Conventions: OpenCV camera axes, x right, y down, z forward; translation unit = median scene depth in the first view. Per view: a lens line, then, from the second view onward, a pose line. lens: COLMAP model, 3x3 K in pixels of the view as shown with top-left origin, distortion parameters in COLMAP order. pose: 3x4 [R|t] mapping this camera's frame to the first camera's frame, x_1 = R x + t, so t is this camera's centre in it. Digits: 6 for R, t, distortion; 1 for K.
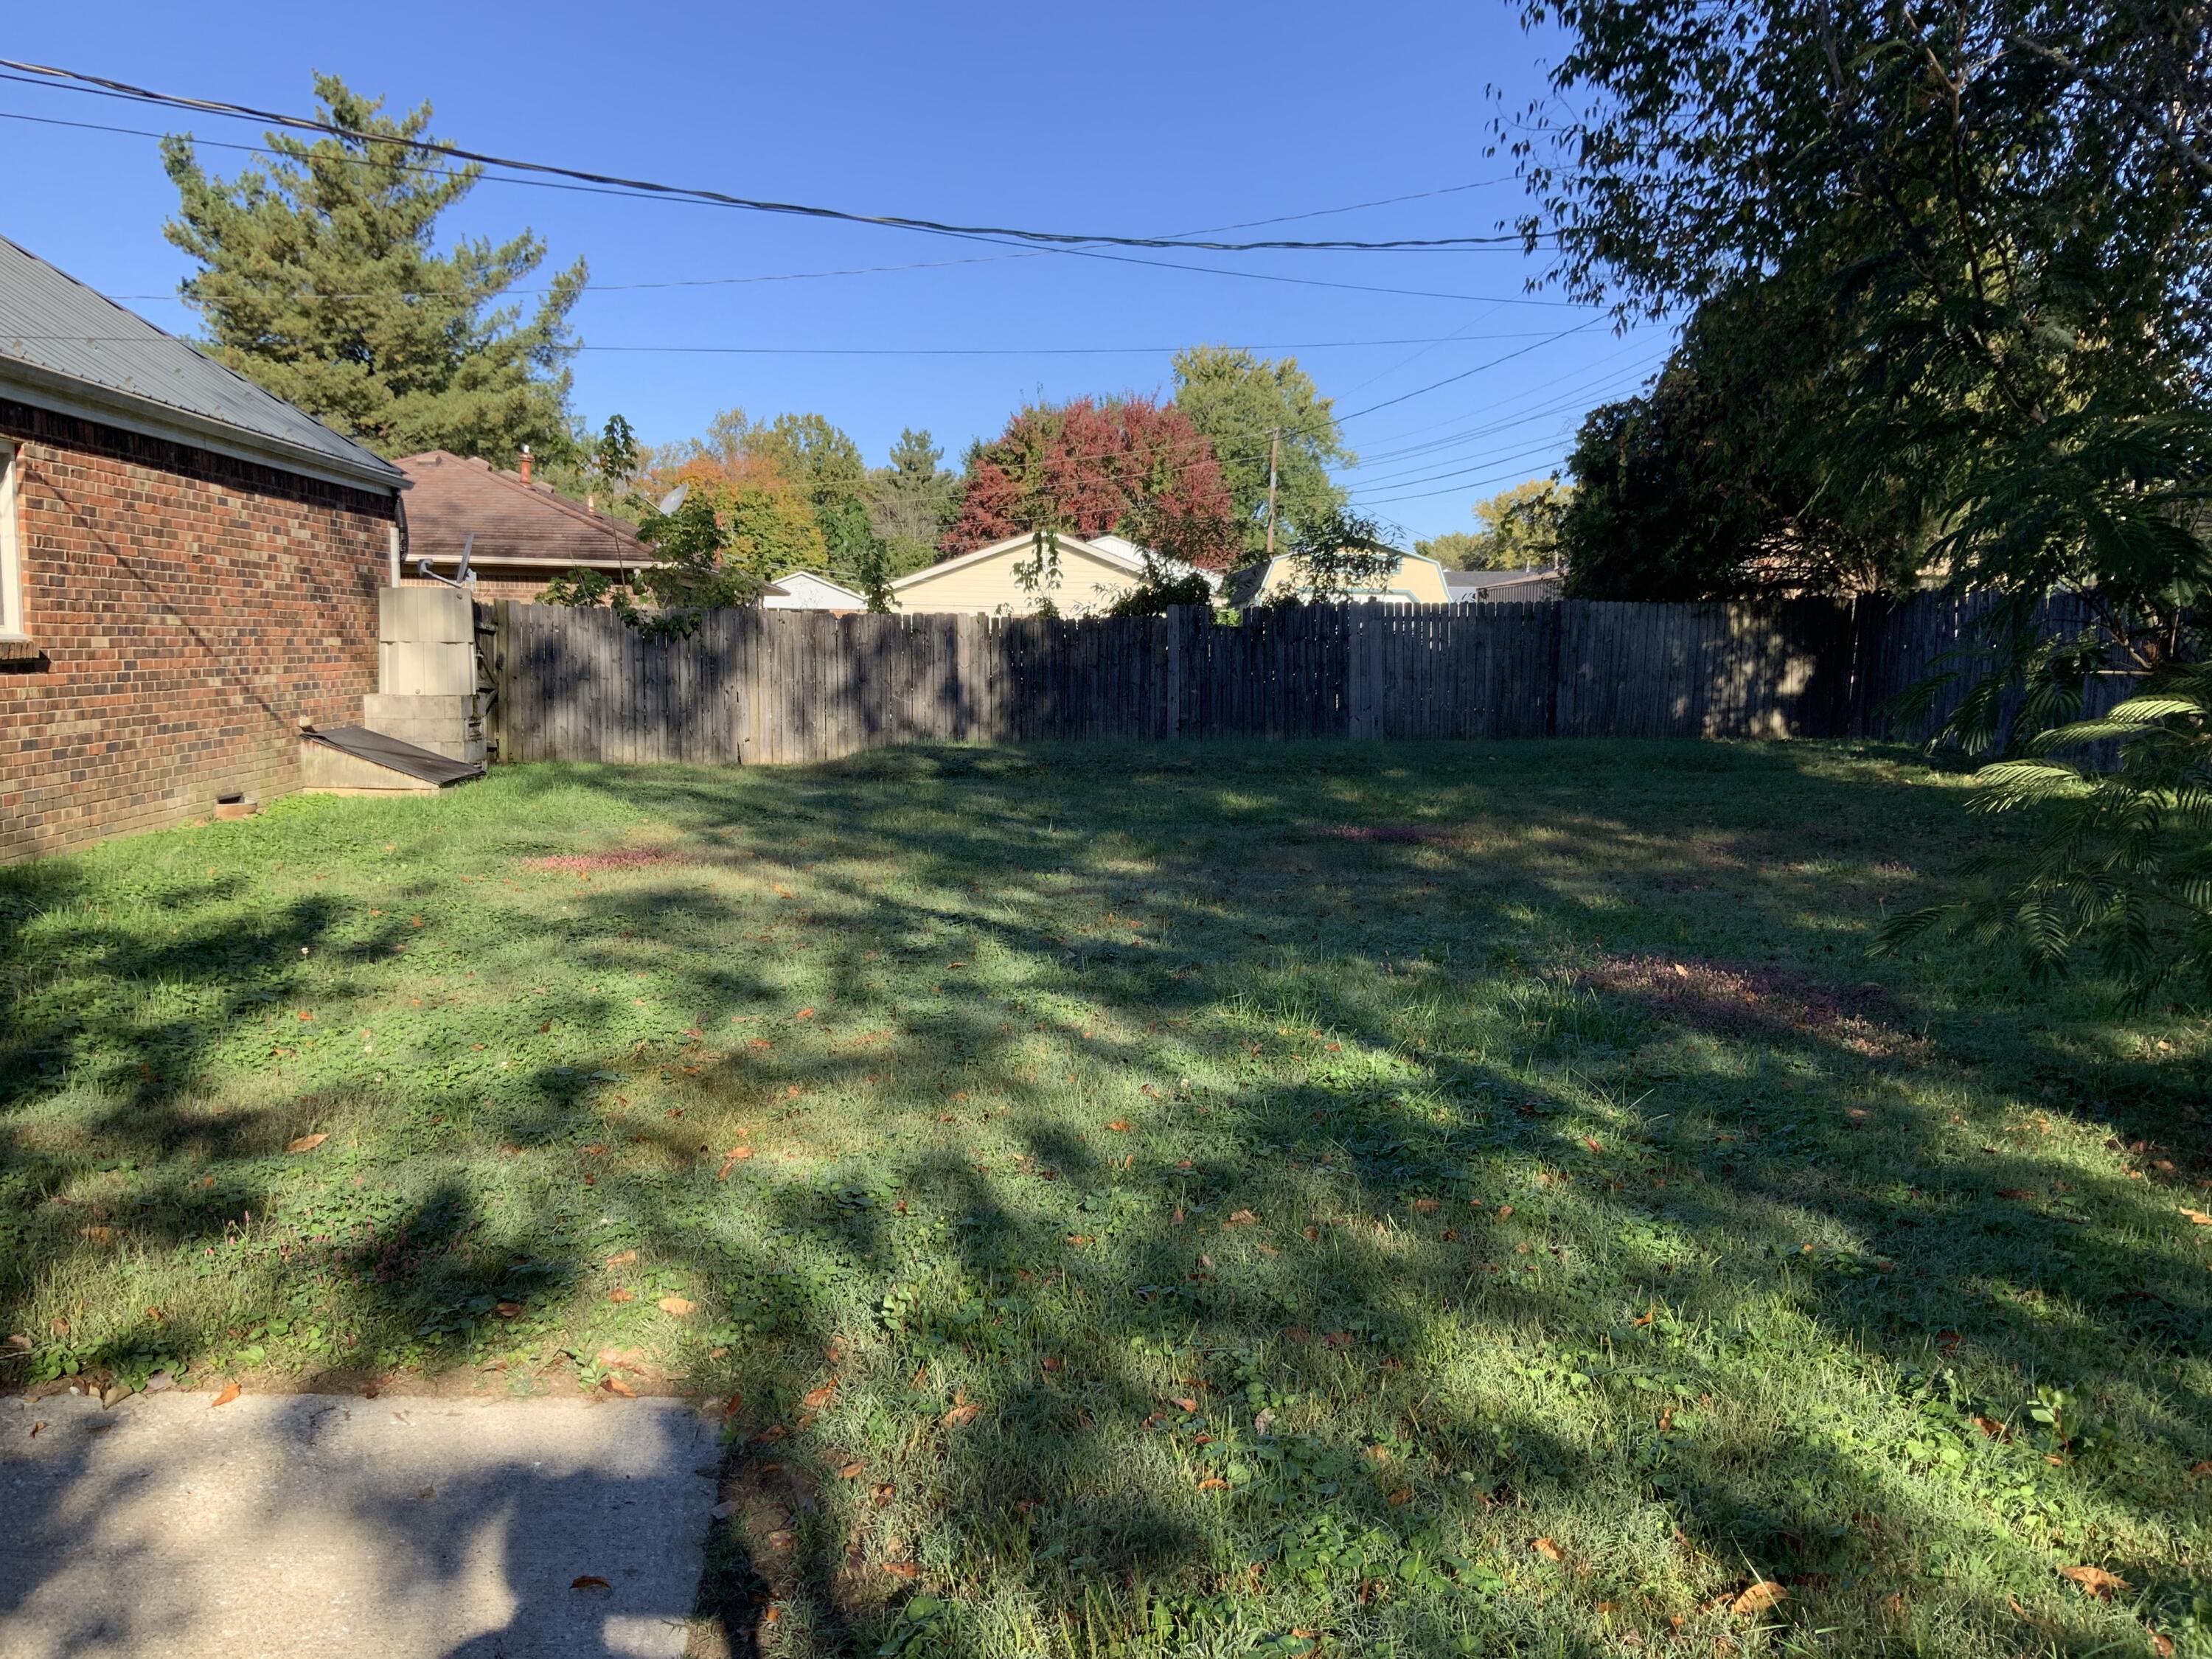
lens RADIAL K [[1866.7, 0, 1094.3], [0, 1866.7, 797.1], [0, 0, 1]] dist [0.094889, -0.196577]
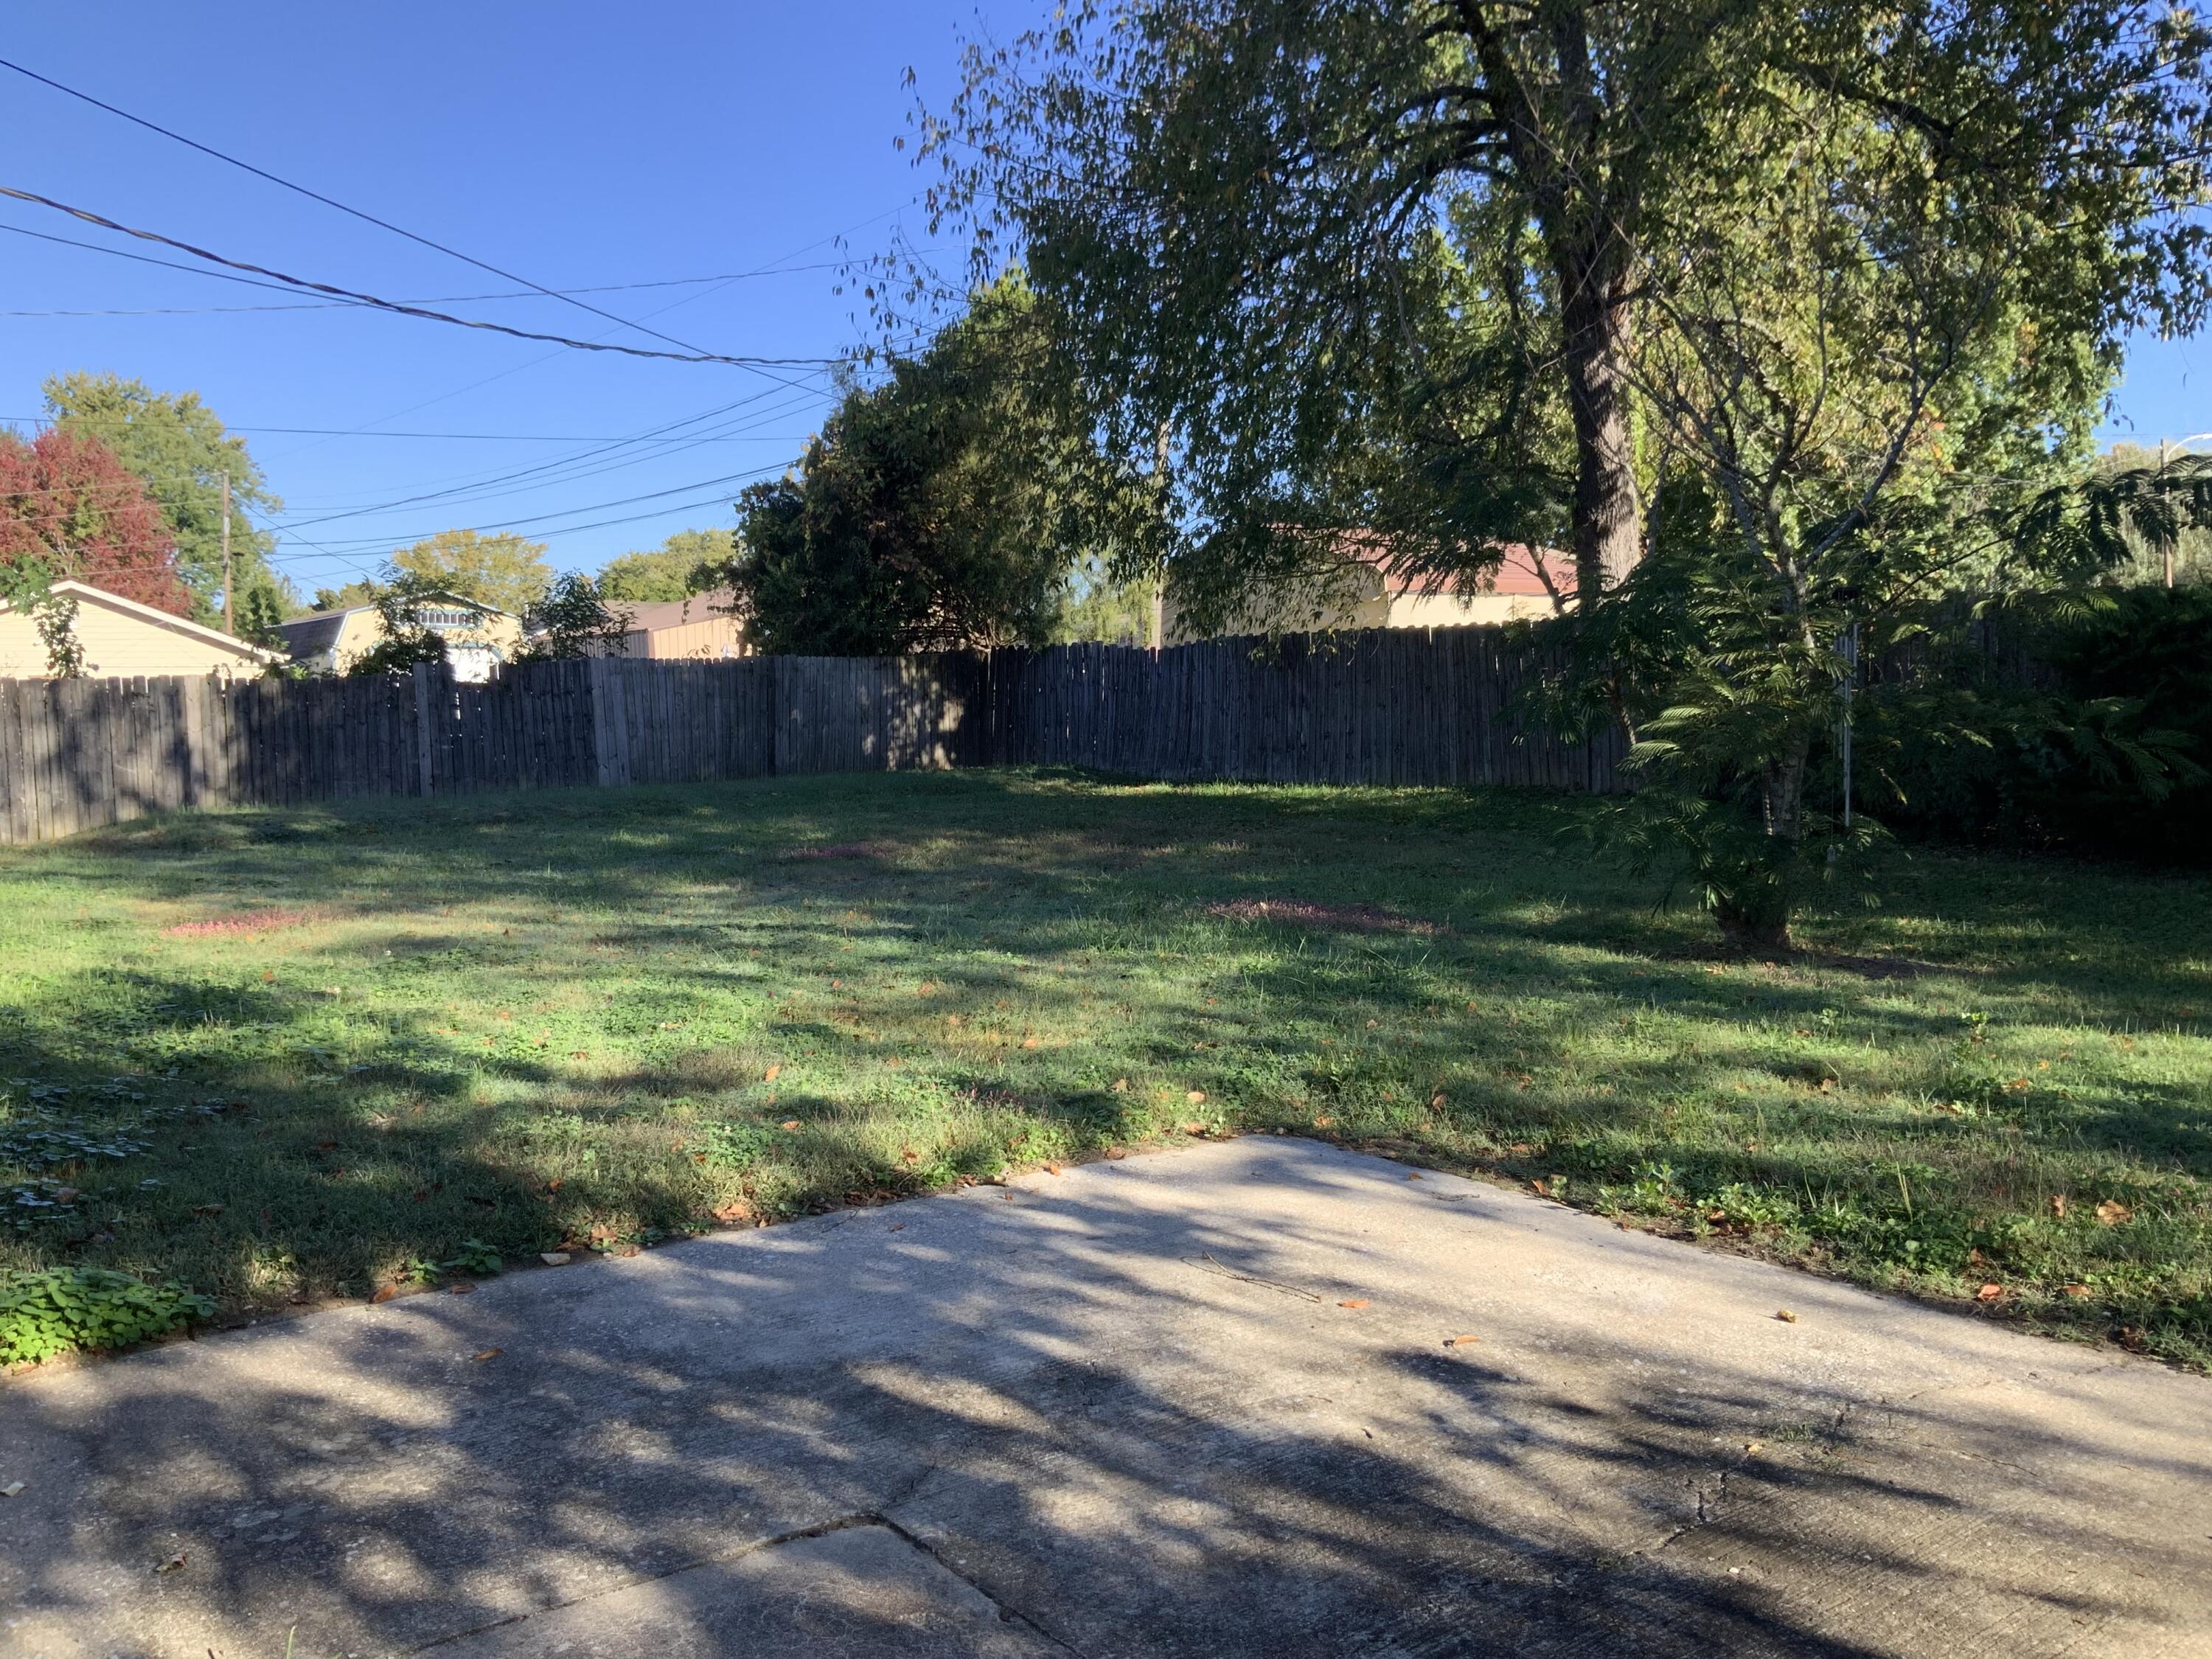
lens RADIAL K [[1866.7, 0, 1094.3], [0, 1866.7, 797.1], [0, 0, 1]] dist [0.094889, -0.196577]
pose [[0.842148, -0.052675, 0.536667, -0.199507], [0.066986, 0.997728, -0.007186, 0.002940], [-0.535069, 0.042001, 0.843763, -0.062729]]
